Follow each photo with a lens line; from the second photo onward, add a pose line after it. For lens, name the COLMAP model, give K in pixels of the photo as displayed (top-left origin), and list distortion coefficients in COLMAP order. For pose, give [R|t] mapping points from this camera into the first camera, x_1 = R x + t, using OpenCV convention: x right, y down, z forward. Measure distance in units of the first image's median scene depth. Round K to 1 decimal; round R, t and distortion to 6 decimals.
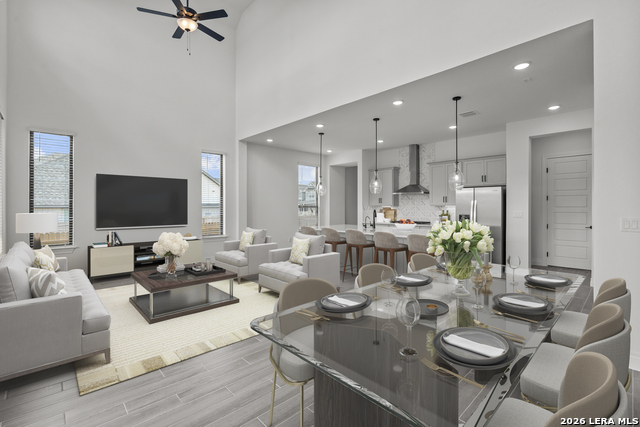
lens RADIAL K [[299.1, 0, 316.4], [0, 299.1, 209.5], [0, 0, 1]] dist [-0.007167, -0.000225]
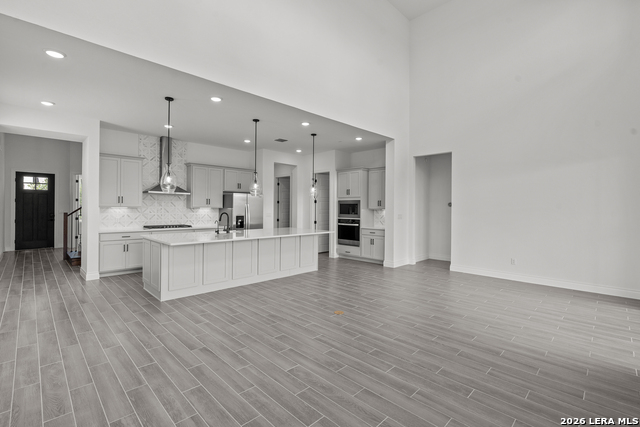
lens RADIAL K [[299.1, 0, 320.5], [0, 299.1, 206.8], [0, 0, 1]] dist [-0.007167, -0.000225]
pose [[-0.040120, 0.006887, 0.999171, -0.557293], [0.000552, 0.999976, -0.006870, -0.008200], [-0.999195, 0.000275, -0.040122, 0.586206]]
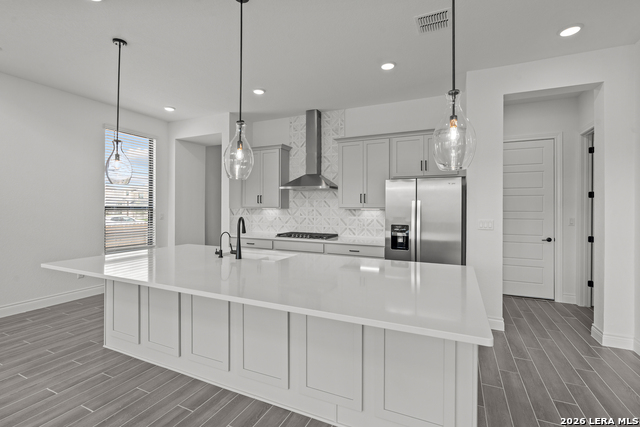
lens RADIAL K [[299.1, 0, 321.0], [0, 299.1, 205.1], [0, 0, 1]] dist [-0.007167, -0.000225]
pose [[0.926337, 0.009367, 0.376580, 0.107686], [-0.003636, 0.999867, -0.015926, -0.009206], [-0.376679, 0.013383, 0.926247, 0.415984]]
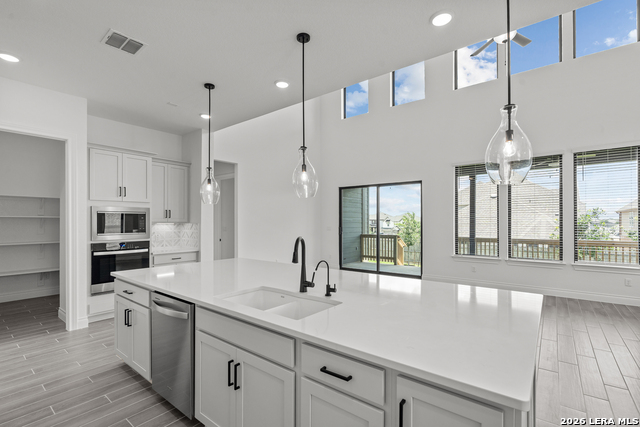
lens RADIAL K [[299.1, 0, 322.0], [0, 299.1, 220.1], [0, 0, 1]] dist [-0.007167, -0.000225]
pose [[-0.987988, 0.006643, -0.154385, 0.187873], [0.005996, 0.999971, 0.004655, -0.013729], [0.154412, 0.003674, -0.988000, 1.055341]]
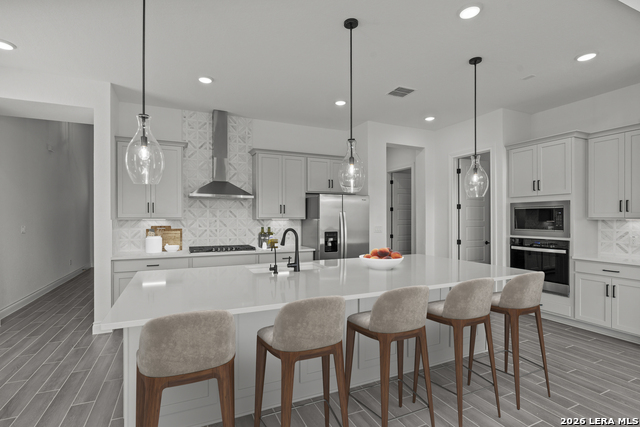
lens RADIAL K [[299.1, 0, 311.4], [0, 299.1, 220.8], [0, 0, 1]] dist [-0.007167, -0.000225]
pose [[0.334399, -0.005864, 0.942413, -0.152772], [0.007852, 0.999963, 0.003436, -0.009121], [-0.942399, 0.006251, 0.334433, 0.646072]]
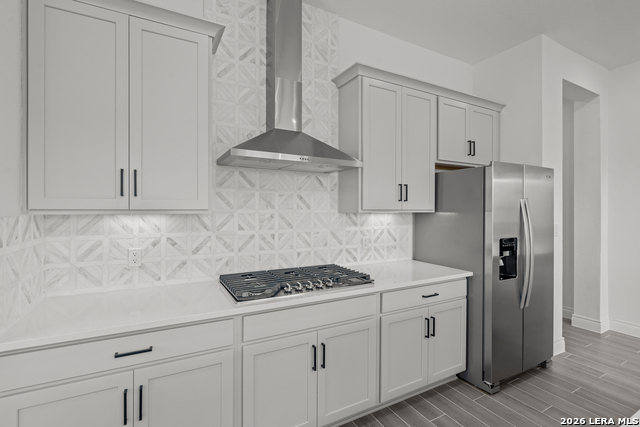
lens RADIAL K [[299.1, 0, 319.5], [0, 299.1, 208.7], [0, 0, 1]] dist [-0.007167, -0.000225]
pose [[0.251756, 0.000907, 0.967790, 0.076506], [0.004306, 0.999989, -0.002058, -0.014595], [-0.967781, 0.004685, 0.251750, 0.903982]]
